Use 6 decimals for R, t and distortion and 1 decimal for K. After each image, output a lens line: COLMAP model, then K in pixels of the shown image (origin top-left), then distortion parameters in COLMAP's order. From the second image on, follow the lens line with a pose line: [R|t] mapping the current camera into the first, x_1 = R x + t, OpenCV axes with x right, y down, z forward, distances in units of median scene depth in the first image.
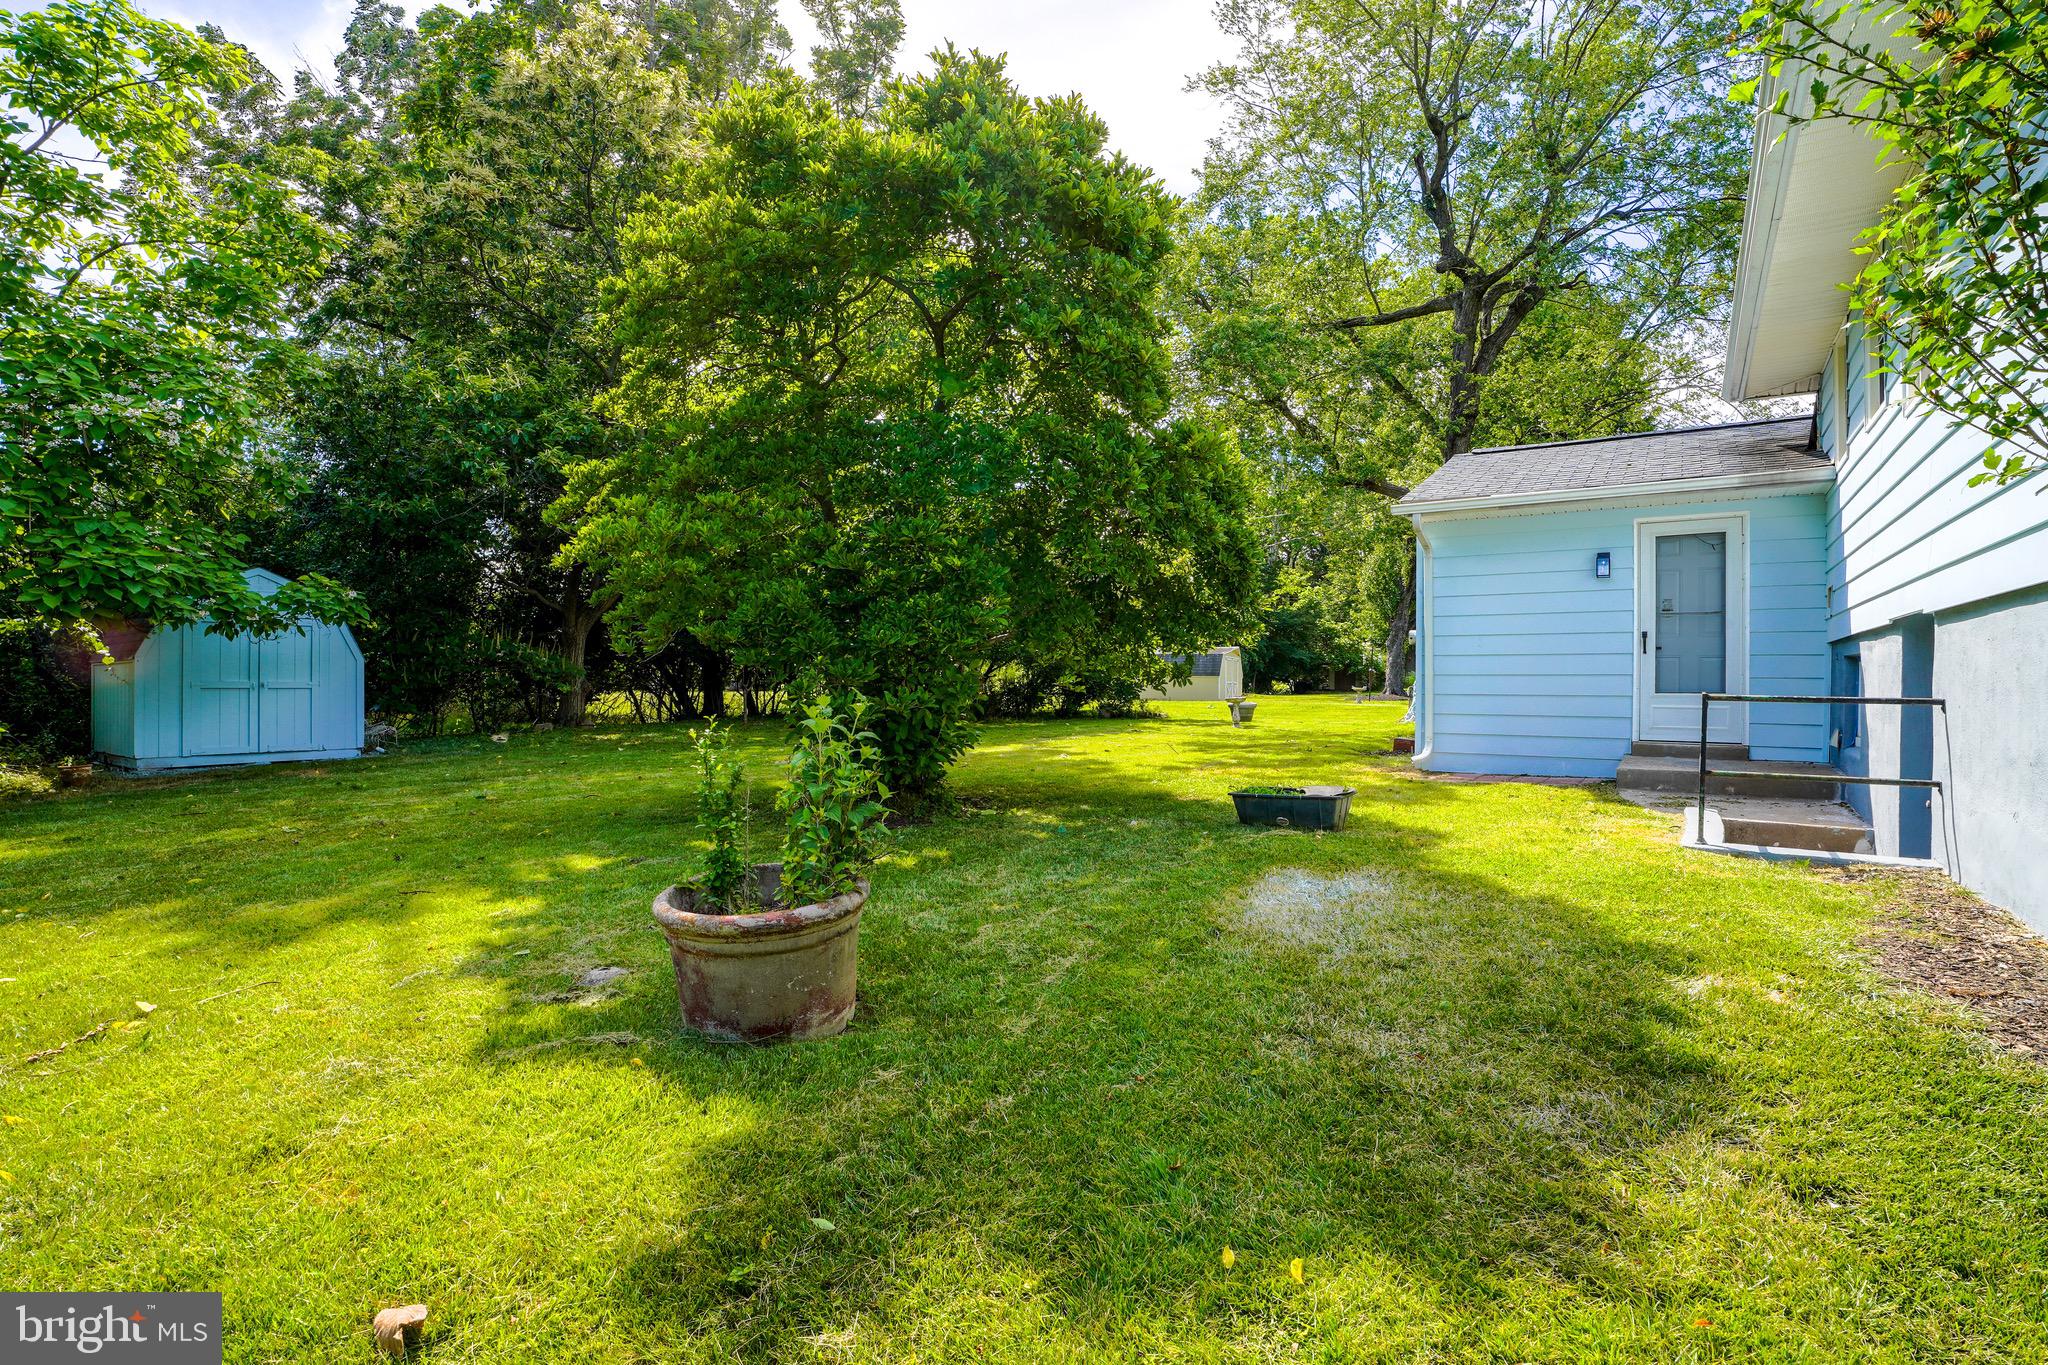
lens RADIAL K [[944.0, 0, 1017.4], [0, 944.0, 682.3], [0, 0, 1]] dist [-0.030576, -0.000180]
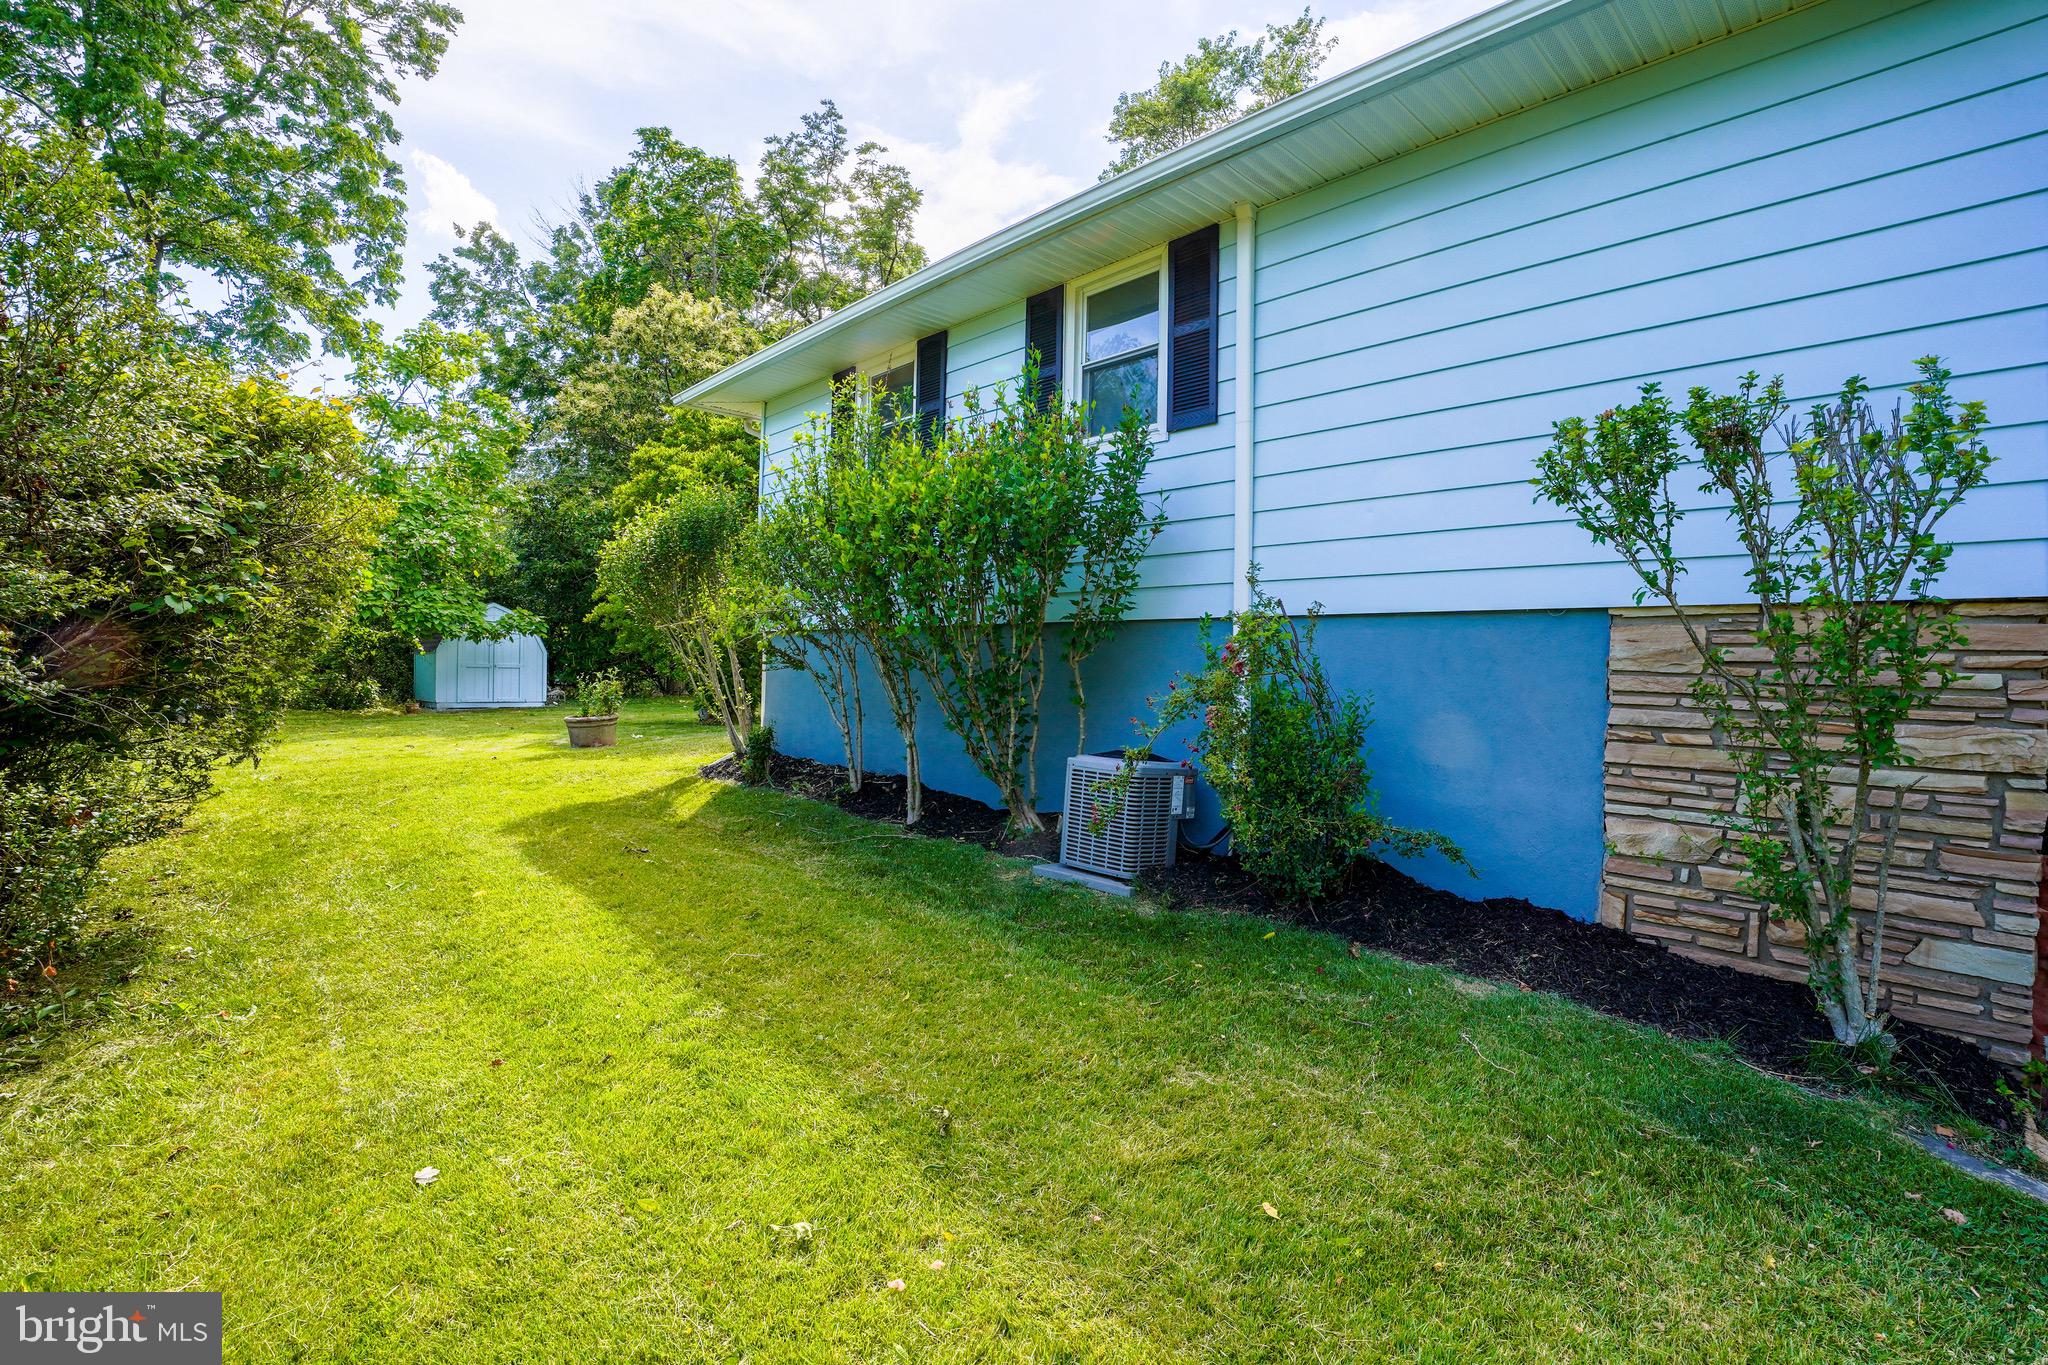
lens RADIAL K [[944.0, 0, 1030.0], [0, 944.0, 674.9], [0, 0, 1]] dist [-0.030576, -0.000180]
pose [[0.982063, 0.011997, -0.188169, 0.623481], [-0.010036, 0.999885, 0.011373, -0.013772], [0.188284, -0.009280, 0.982071, -0.675622]]
